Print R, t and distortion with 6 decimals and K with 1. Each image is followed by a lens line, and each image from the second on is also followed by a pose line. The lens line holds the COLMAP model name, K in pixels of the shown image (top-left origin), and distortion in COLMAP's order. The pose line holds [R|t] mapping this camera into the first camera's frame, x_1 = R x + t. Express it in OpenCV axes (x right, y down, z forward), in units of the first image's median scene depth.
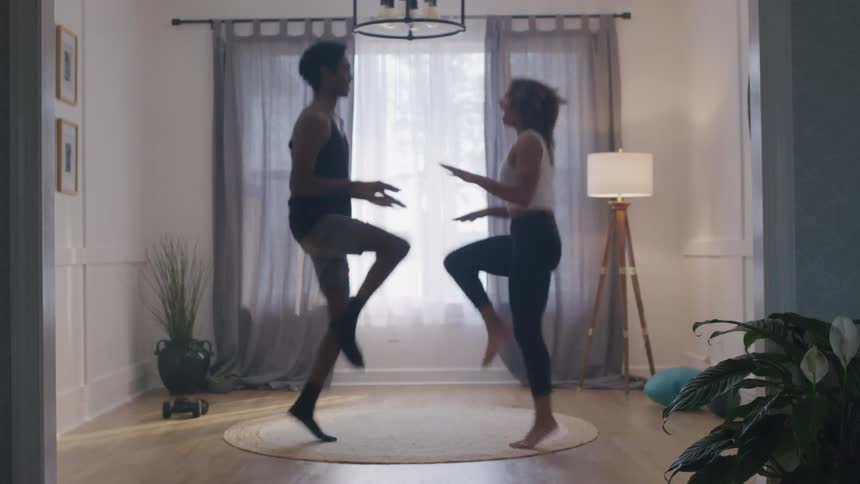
lens RADIAL K [[1291.4, 0, 430.0], [0, 1291.4, 242.0], [0, 0, 1]] dist [0.004569, -0.042939]
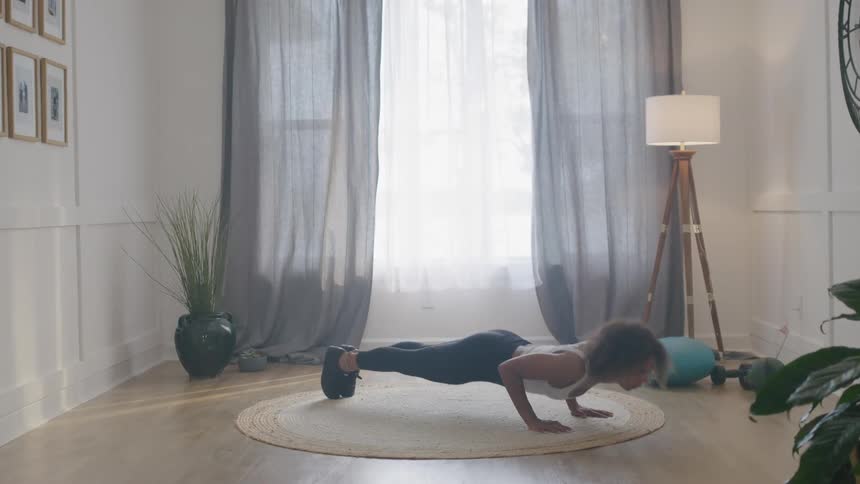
lens RADIAL K [[1291.4, 0, 430.0], [0, 1291.4, 242.0], [0, 0, 1]] dist [0.004569, -0.042939]
pose [[0.999613, -0.006633, -0.027030, -0.002735], [0.007498, 0.999459, 0.032033, 0.001755], [0.026803, -0.032223, 0.999121, 0.108235]]
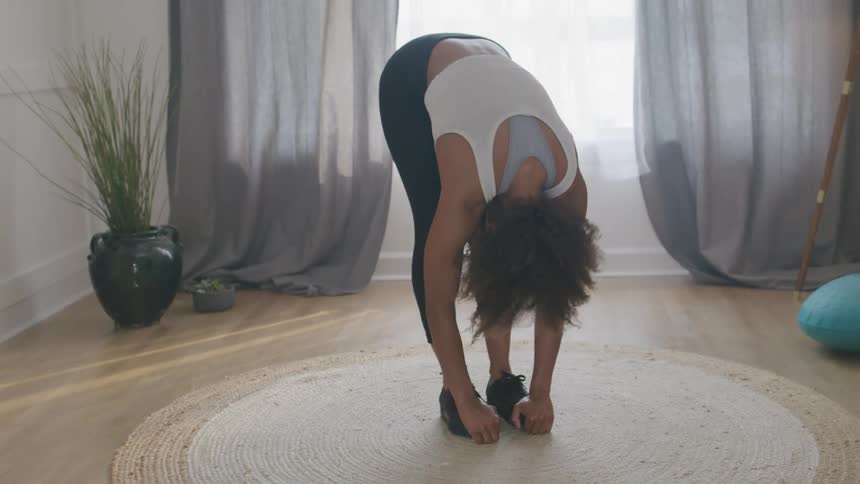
lens RADIAL K [[1291.4, 0, 430.0], [0, 1291.4, 242.0], [0, 0, 1]] dist [0.004569, -0.042939]
pose [[0.993965, -0.010341, -0.109212, 0.016402], [0.029080, 0.984769, 0.171422, -0.013005], [0.105776, -0.173563, 0.979126, 0.431823]]
